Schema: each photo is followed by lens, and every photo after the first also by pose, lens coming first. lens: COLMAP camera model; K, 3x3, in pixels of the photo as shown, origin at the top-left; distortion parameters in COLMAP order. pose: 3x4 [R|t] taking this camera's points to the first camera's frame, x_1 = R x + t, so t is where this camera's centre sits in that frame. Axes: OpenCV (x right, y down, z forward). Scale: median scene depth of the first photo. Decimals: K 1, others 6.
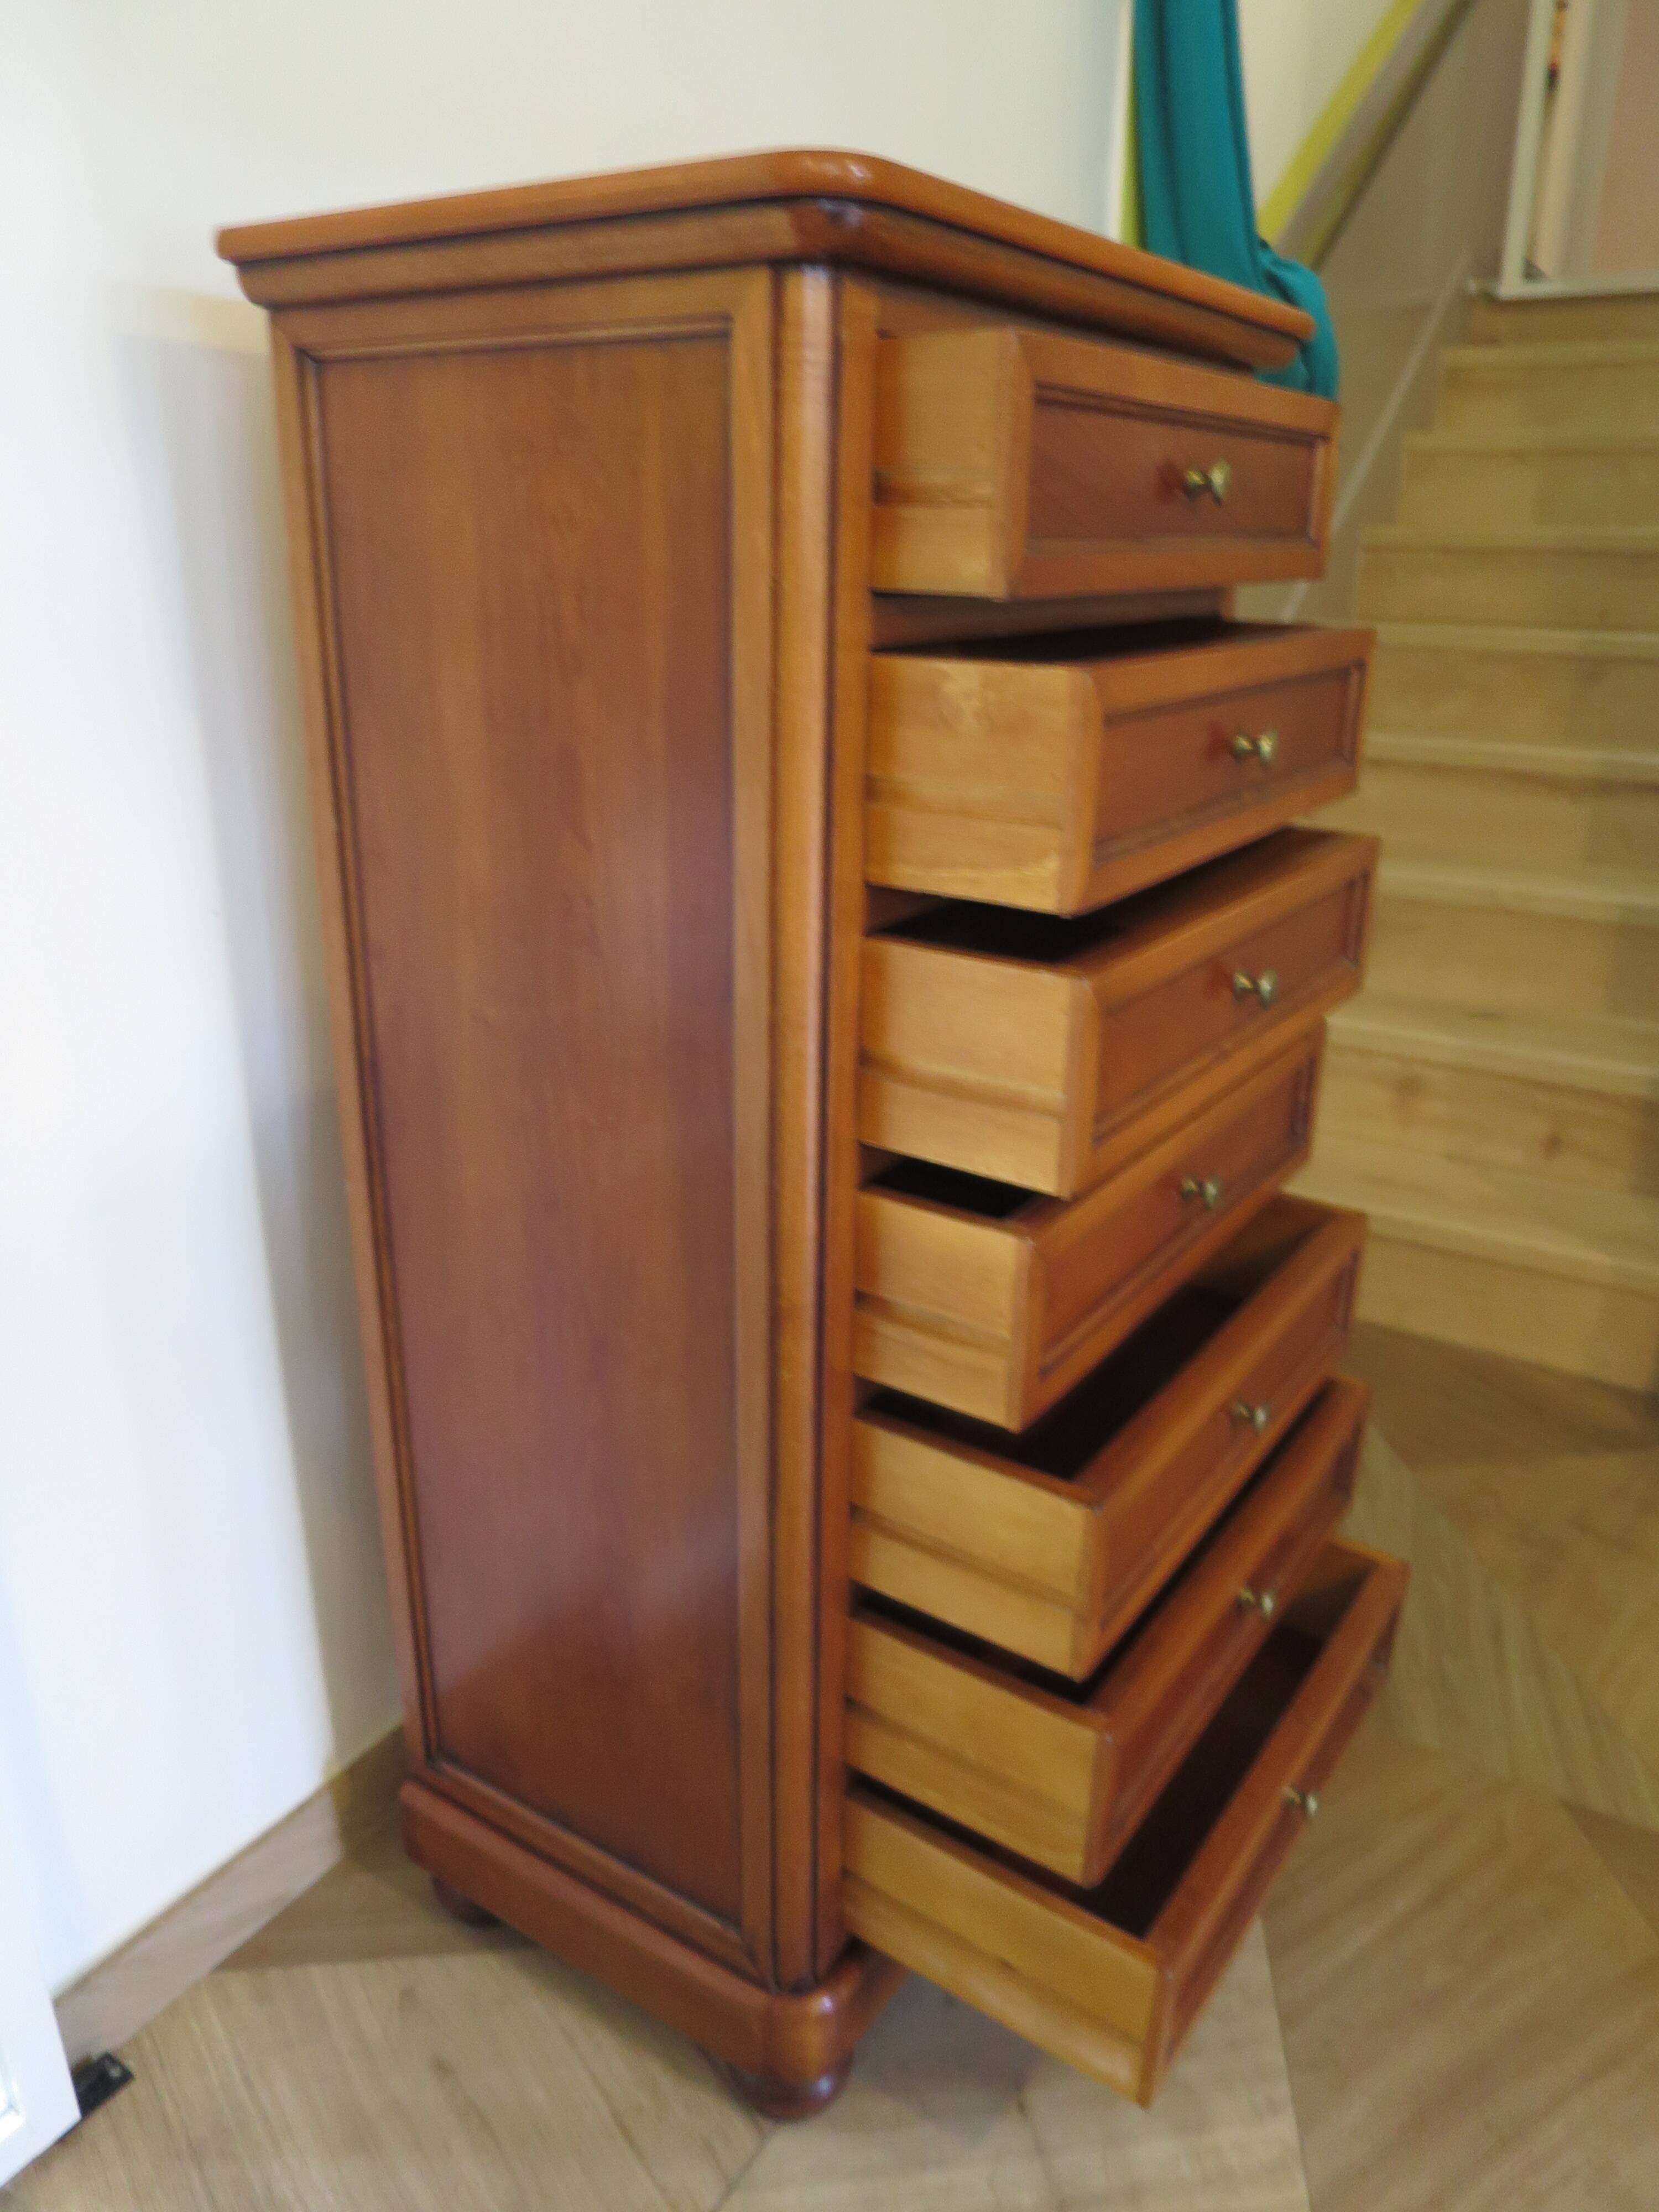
lens RADIAL K [[1592.8, 0, 832.9], [0, 1592.8, 1103.4], [0, 0, 1]] dist [-0.048008, 0.008979]
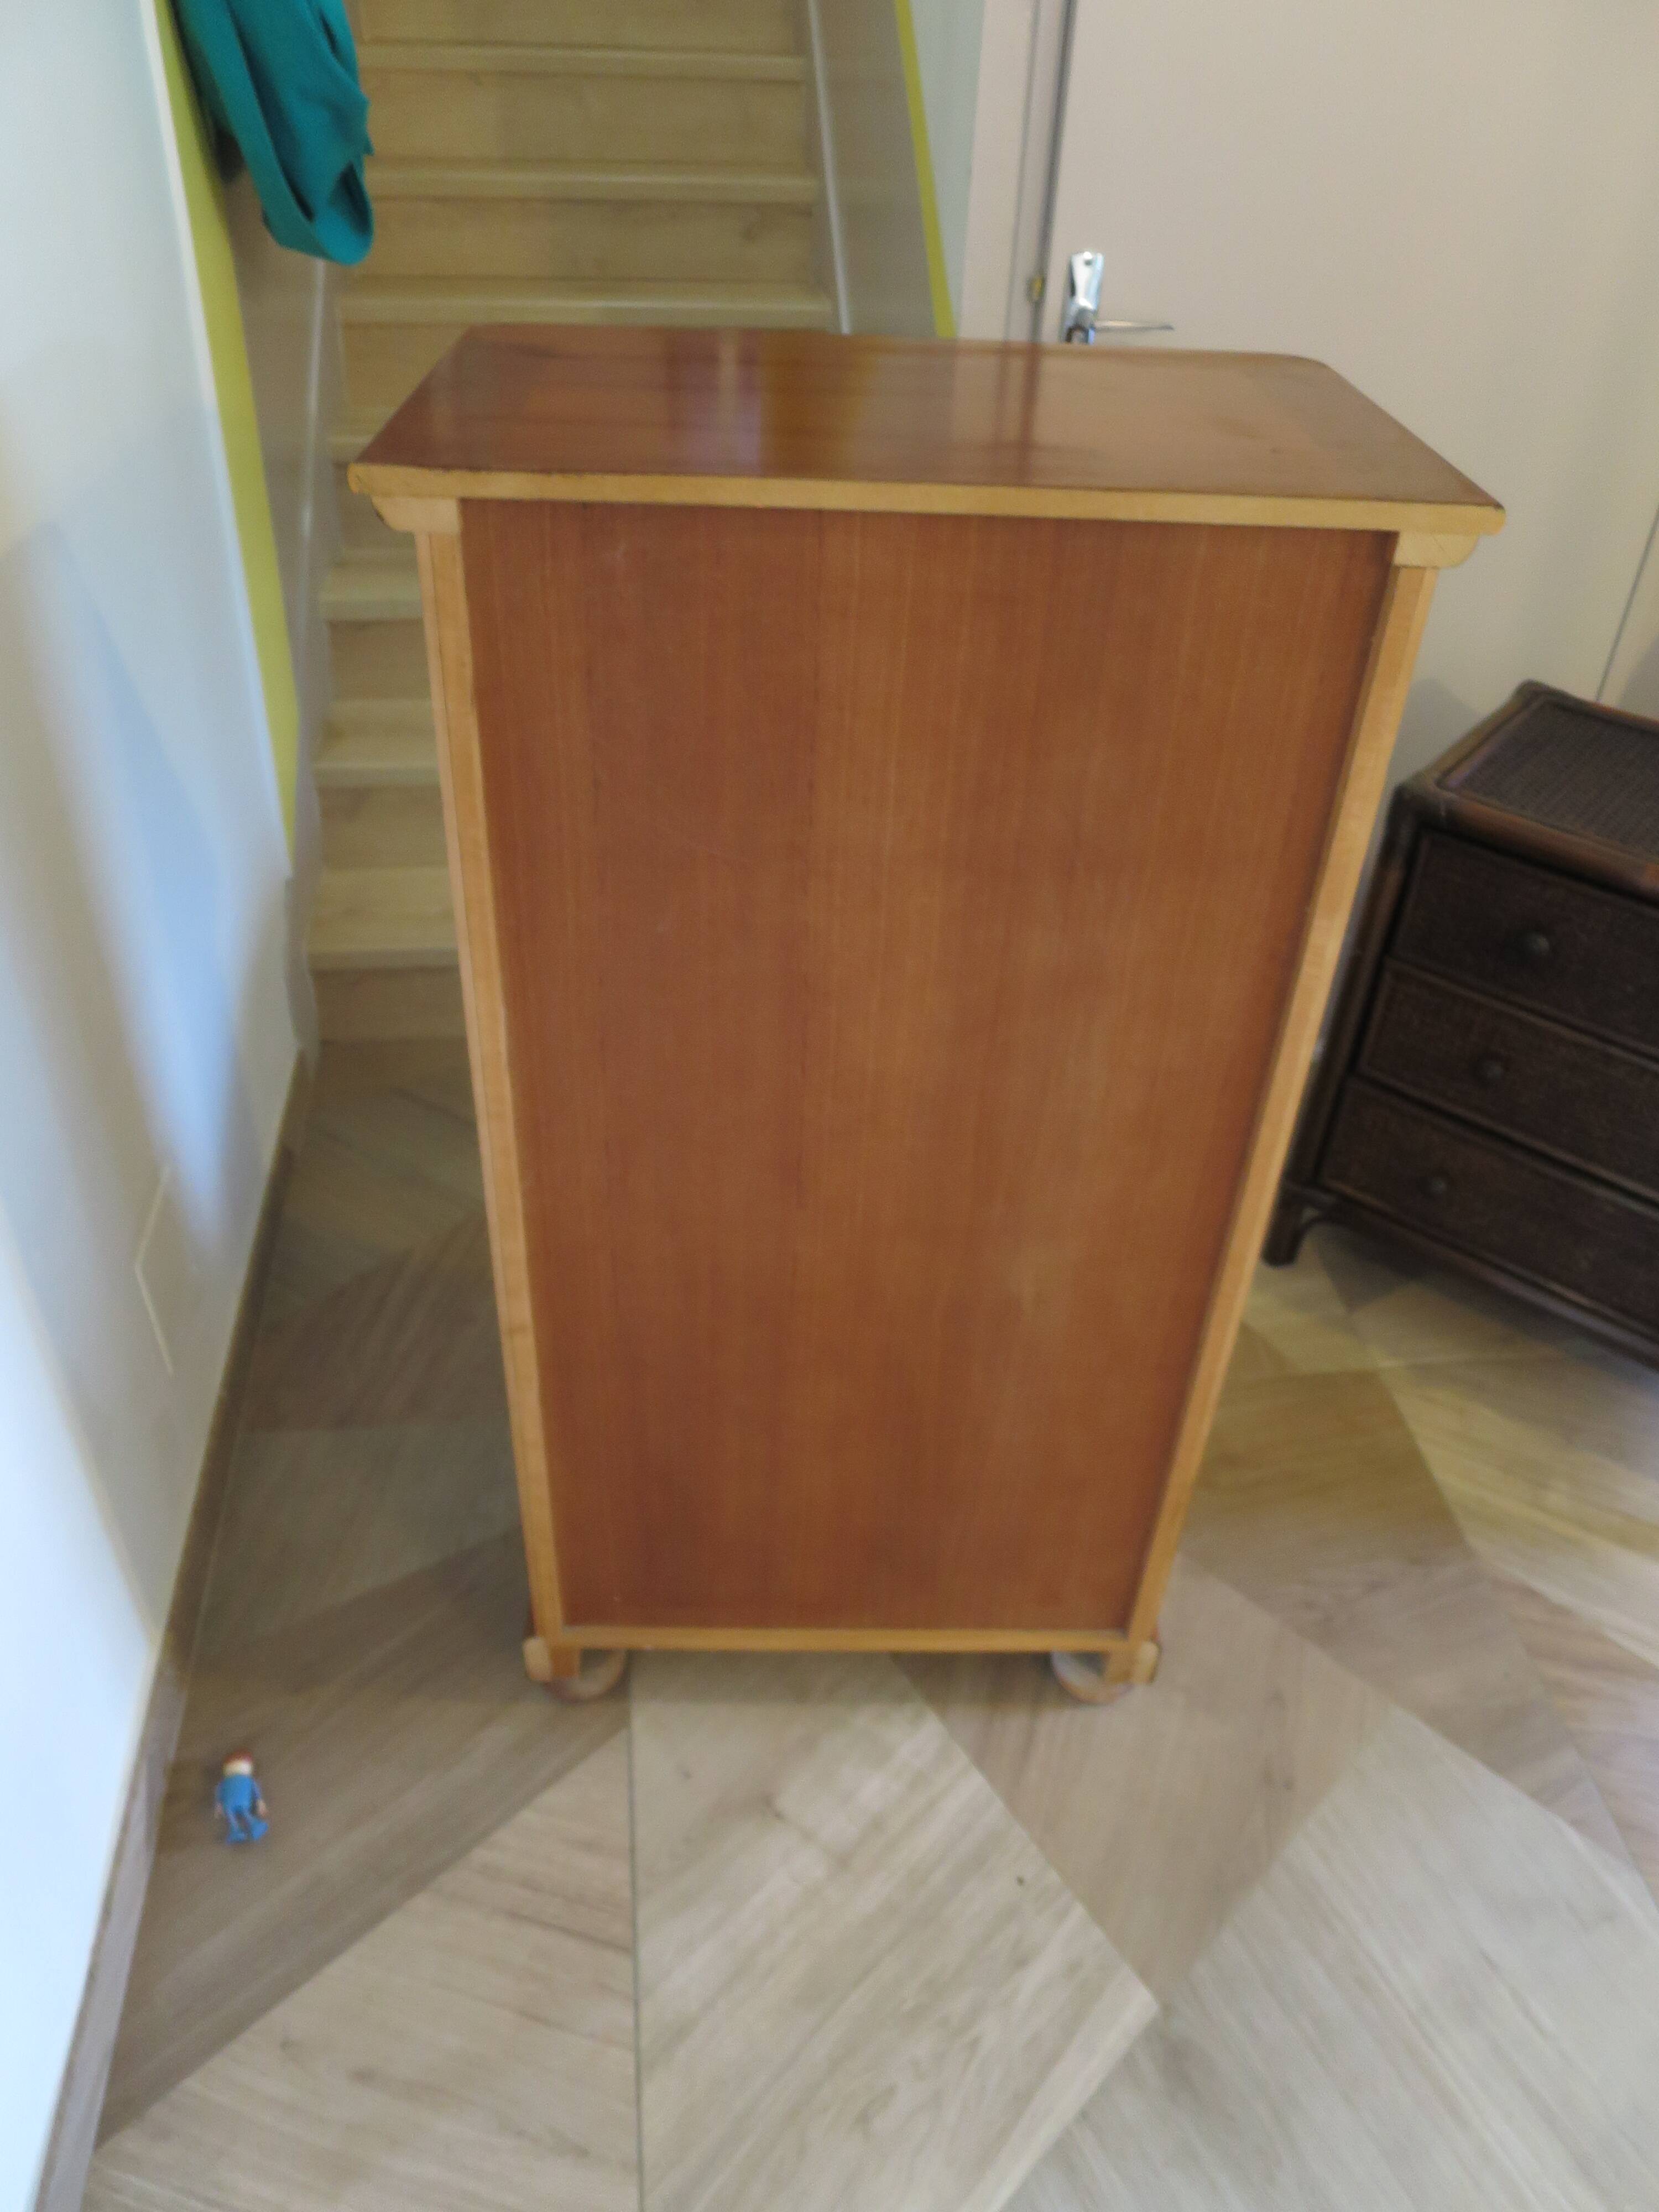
lens RADIAL K [[1592.8, 0, 832.9], [0, 1592.8, 1103.4], [0, 0, 1]] dist [-0.048008, 0.008979]
pose [[0.776116, -0.356093, 0.520424, -0.346772], [0.182352, 0.916775, 0.355347, -0.412128], [-0.603648, -0.180890, 0.776458, 0.029684]]
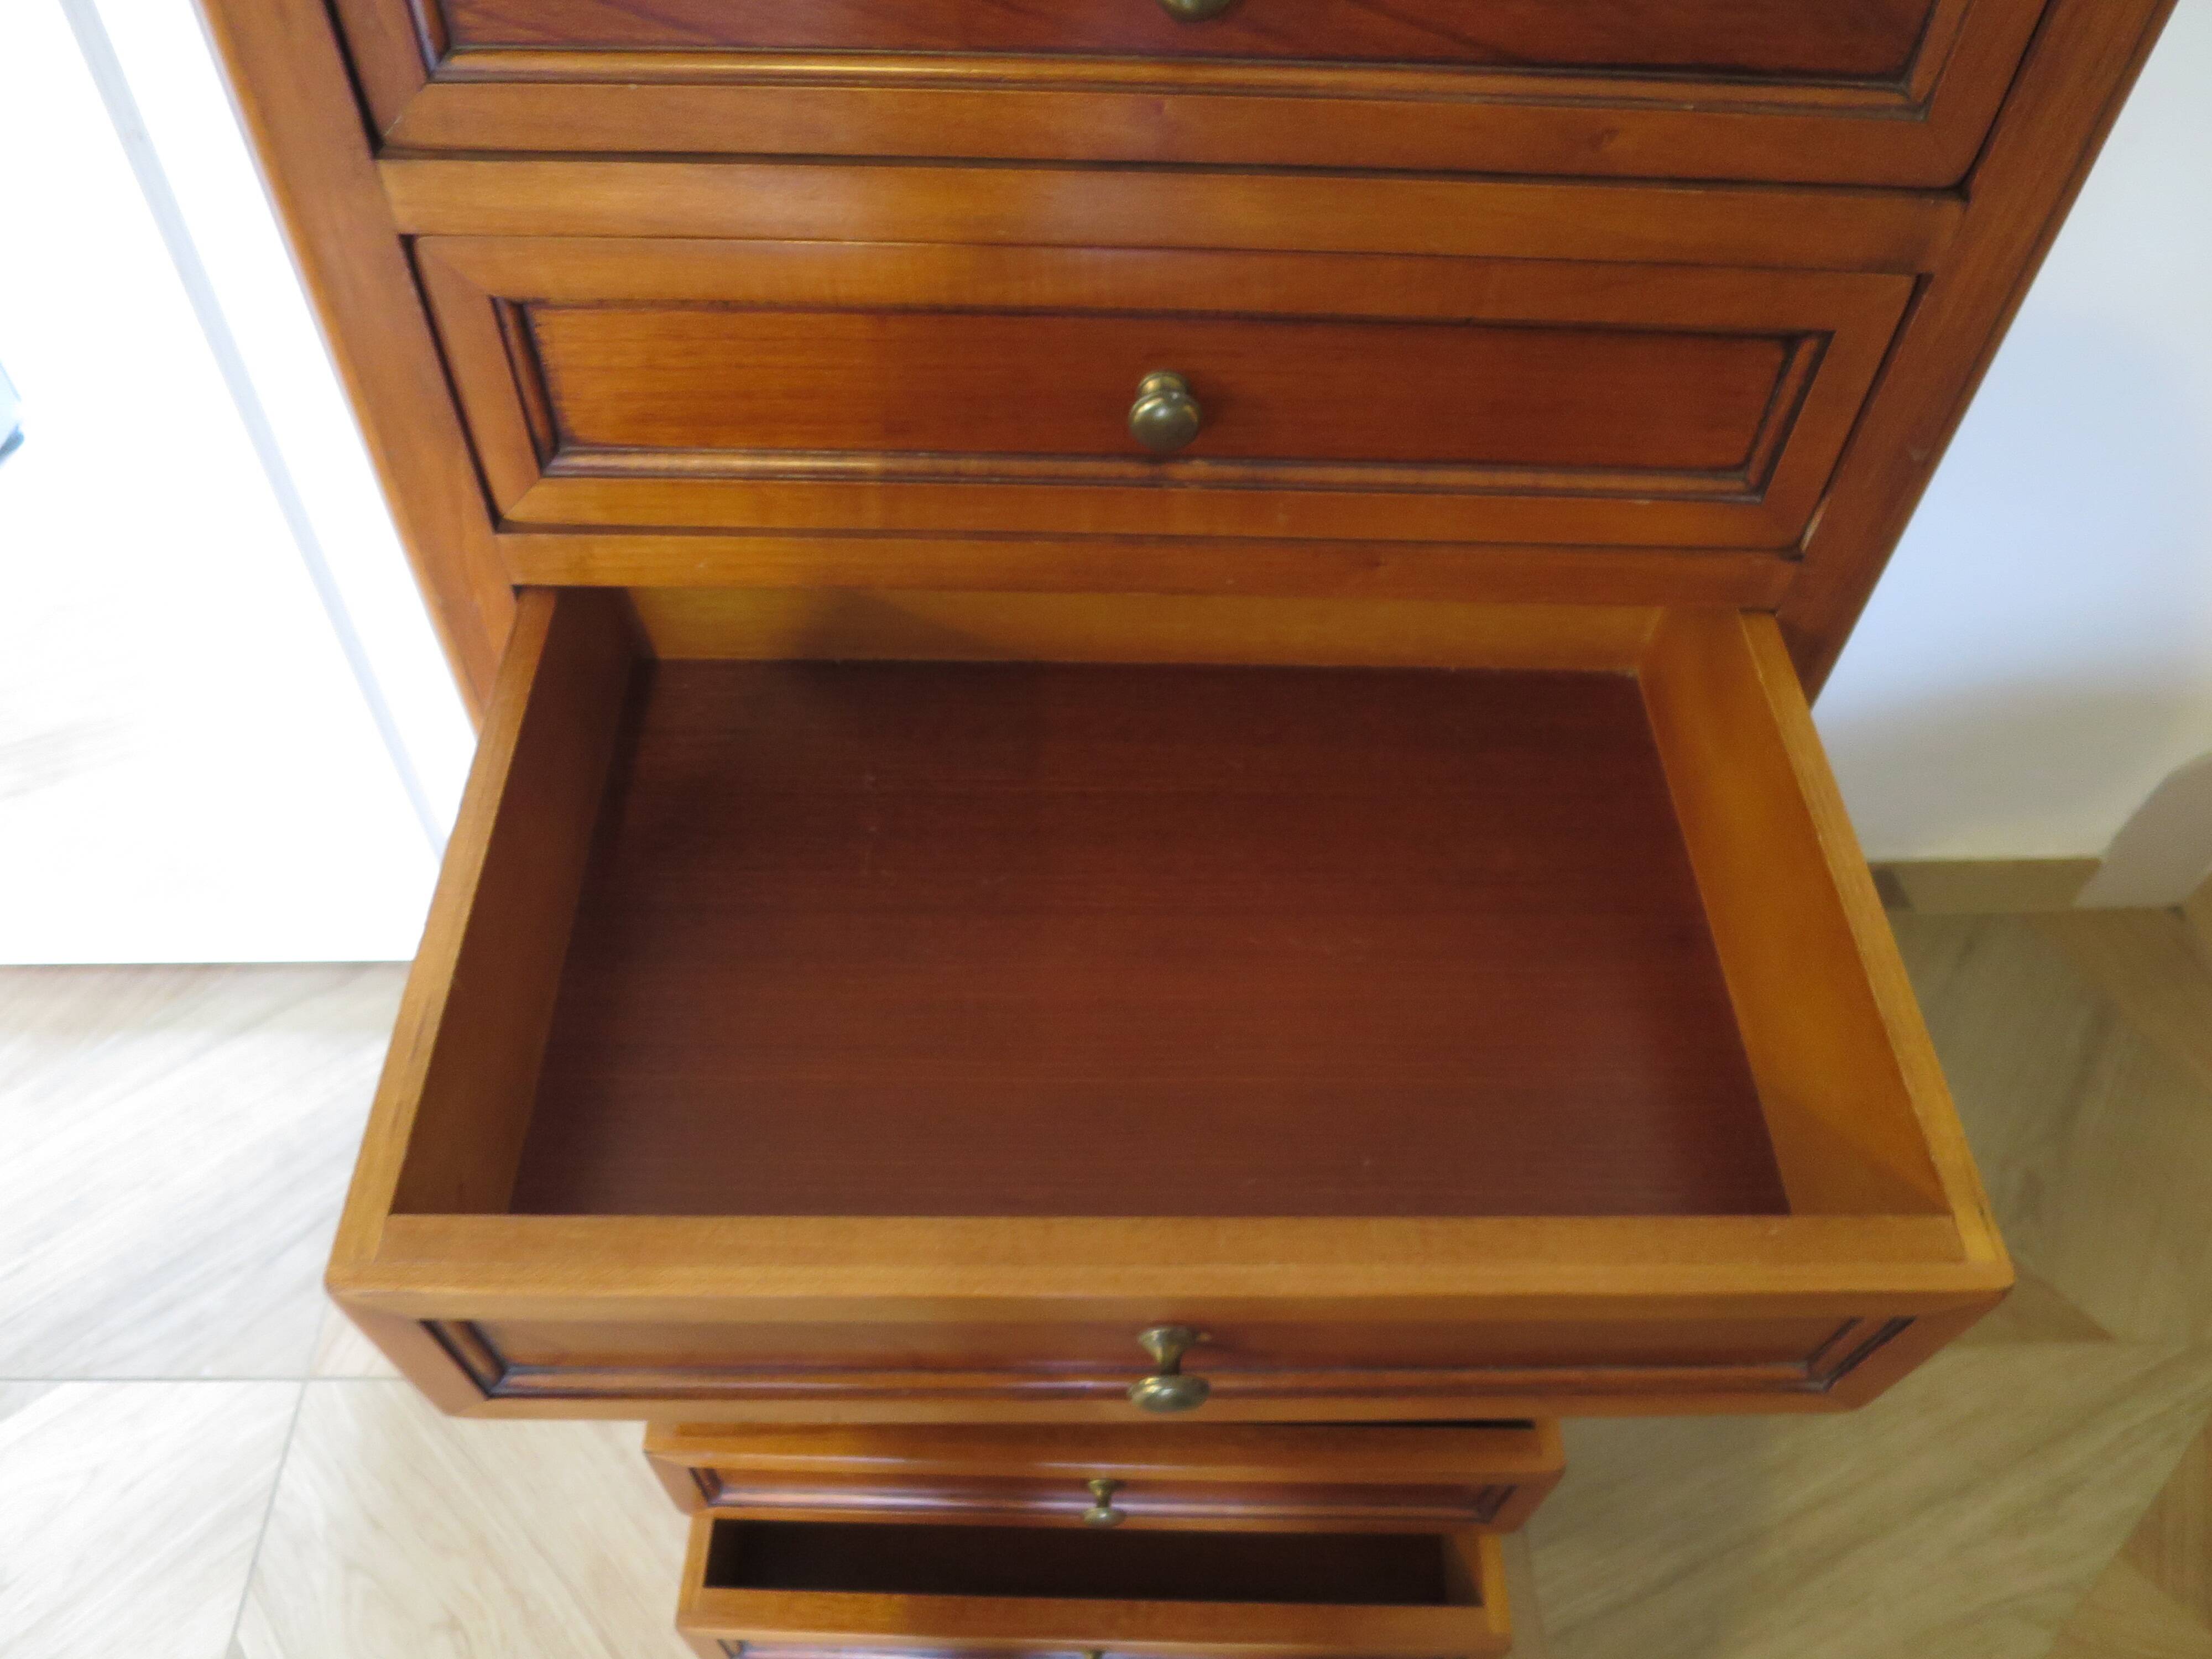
lens RADIAL K [[1592.8, 0, 1102.5], [0, 1592.8, 833.0], [0, 0, 1]] dist [-0.048008, 0.008979]
pose [[0.560521, 0.639016, -0.526758, 0.490909], [-0.310288, 0.751793, 0.581832, -0.414624], [0.767813, -0.162682, 0.619675, 0.586712]]
